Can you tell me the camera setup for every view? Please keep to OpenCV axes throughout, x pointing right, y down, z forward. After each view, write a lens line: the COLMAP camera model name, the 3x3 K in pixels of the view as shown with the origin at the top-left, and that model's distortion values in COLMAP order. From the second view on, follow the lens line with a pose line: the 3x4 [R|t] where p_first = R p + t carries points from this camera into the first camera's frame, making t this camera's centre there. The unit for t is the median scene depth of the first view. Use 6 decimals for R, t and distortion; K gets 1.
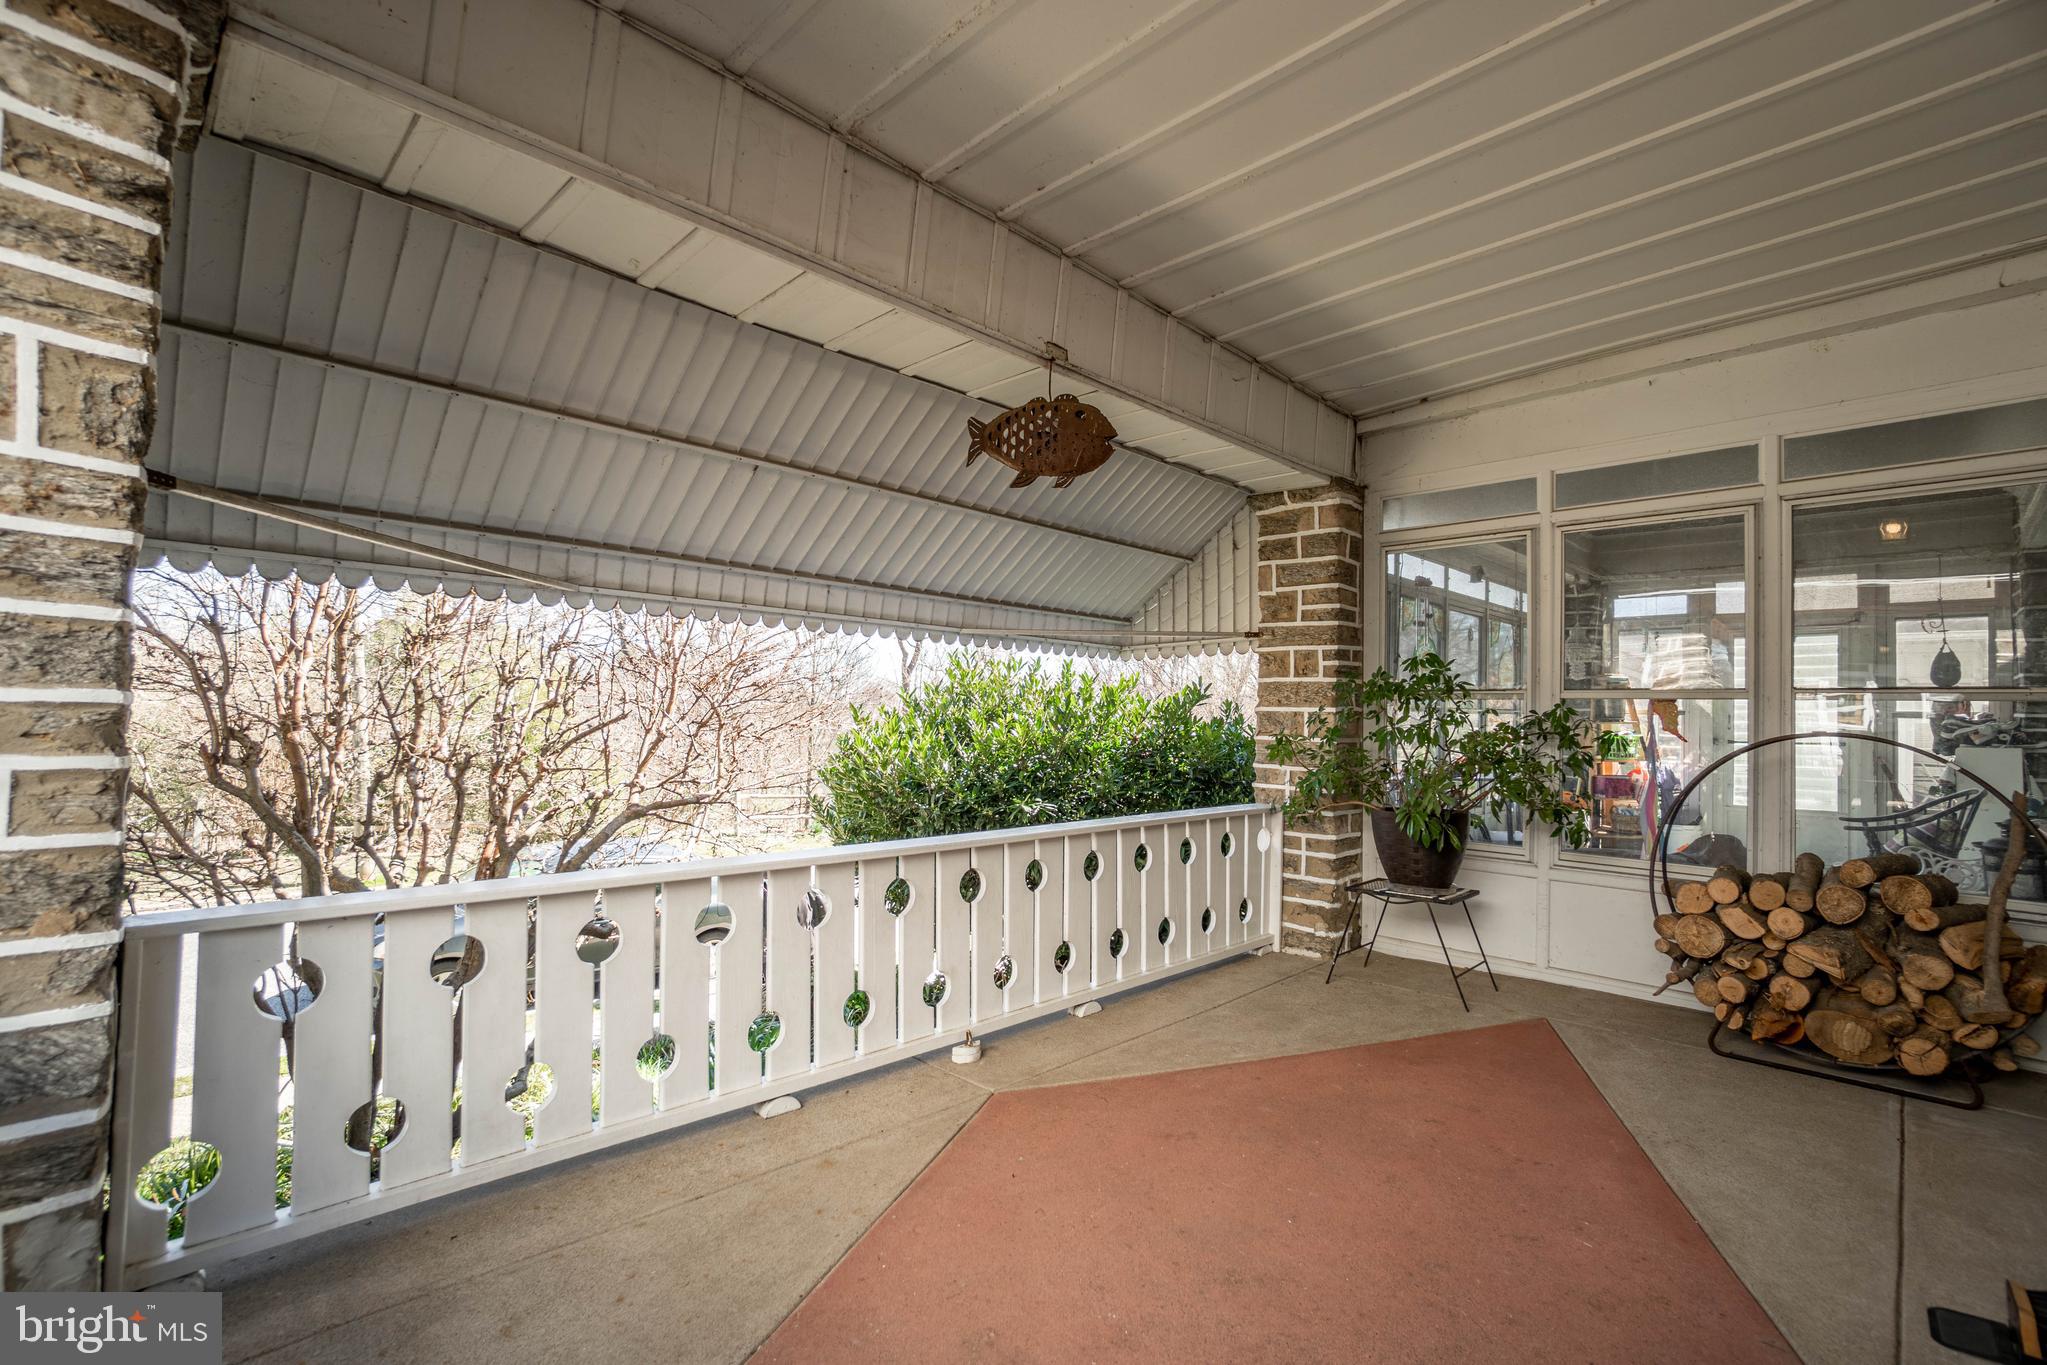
lens RADIAL K [[917.0, 0, 1029.1], [0, 917.0, 687.3], [0, 0, 1]] dist [-0.045078, 0.011496]
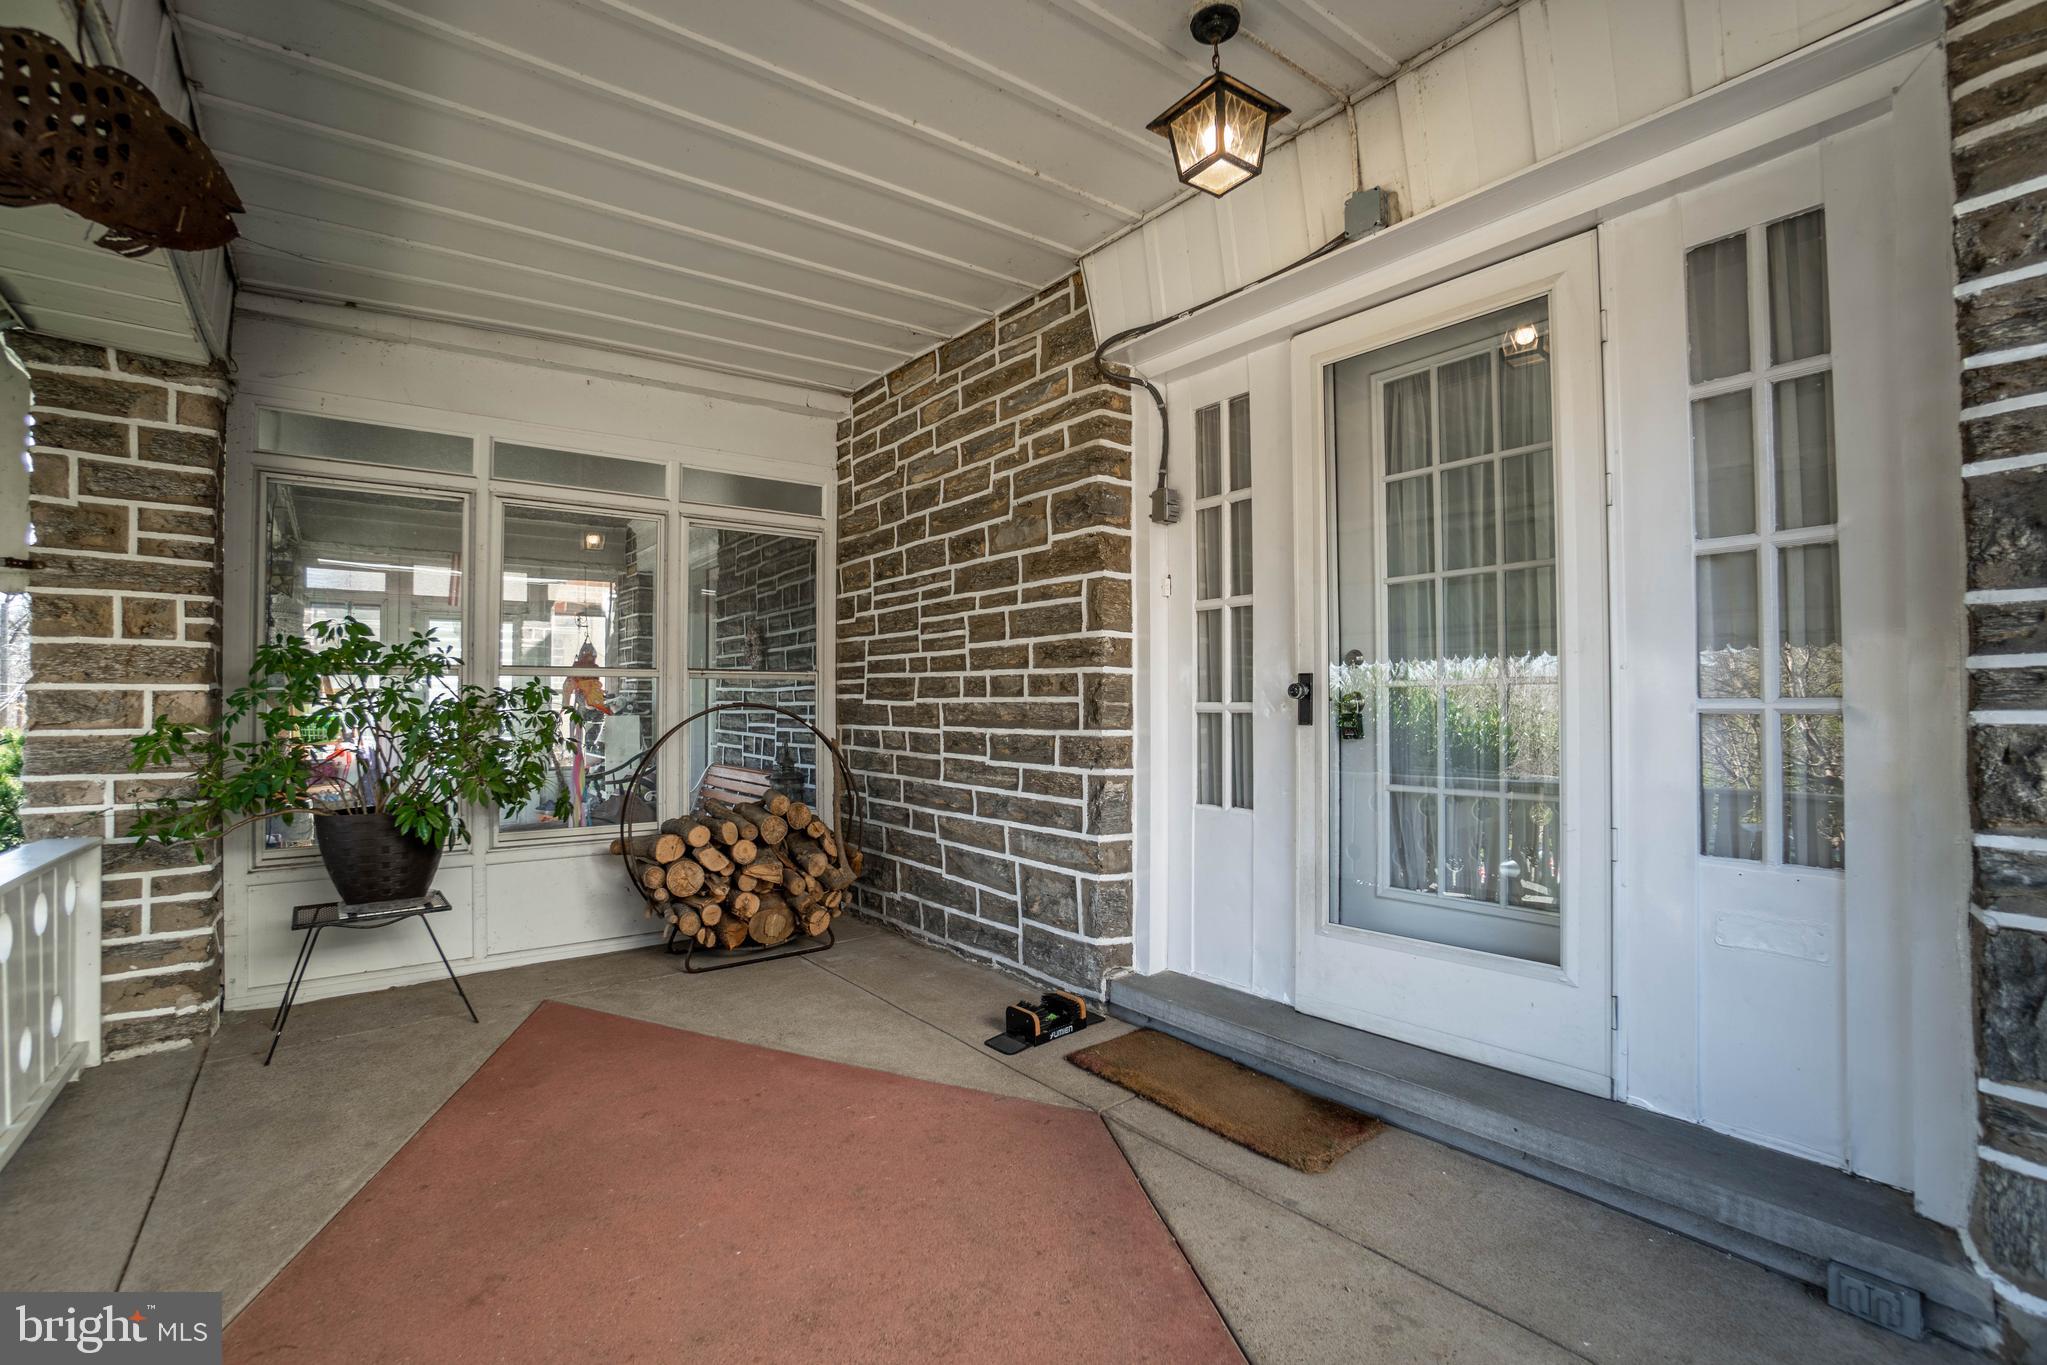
lens RADIAL K [[917.0, 0, 1012.4], [0, 917.0, 686.9], [0, 0, 1]] dist [-0.045078, 0.011496]
pose [[0.128431, -0.002221, 0.991716, -0.268809], [-0.021432, 0.999758, 0.005015, 0.007510], [-0.991487, -0.021898, 0.128352, 0.295383]]
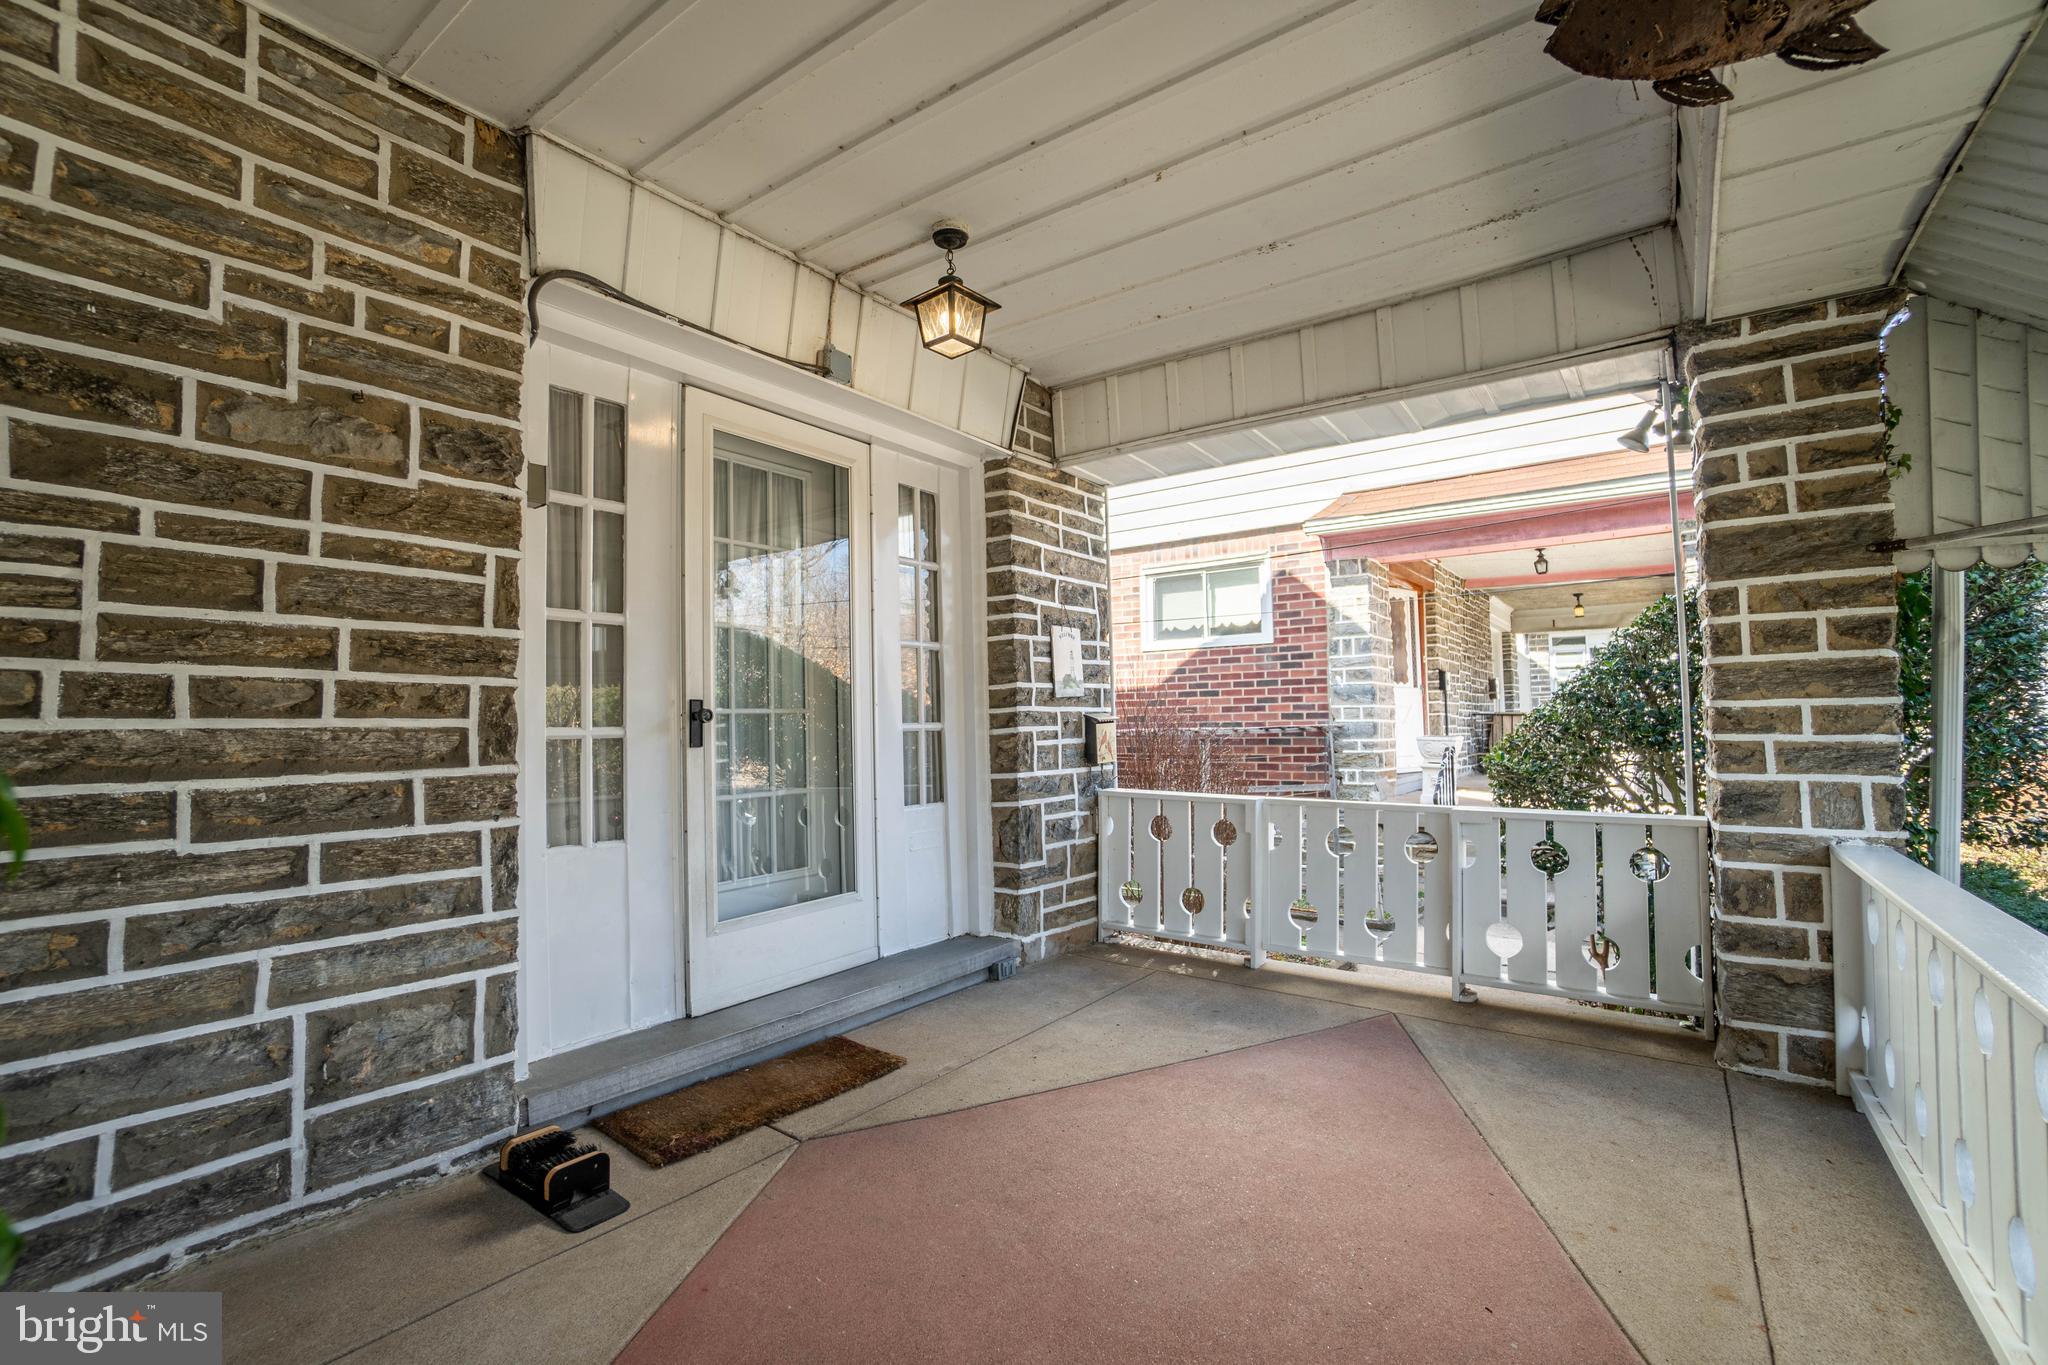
lens RADIAL K [[917.4, 0, 1013.3], [0, 917.4, 685.9], [0, 0, 1]] dist [-0.045078, 0.011496]
pose [[-0.988433, -0.012330, -0.151153, 0.263855], [-0.001504, 0.997437, -0.071531, 0.036006], [0.151648, -0.070476, -0.985919, 0.901103]]
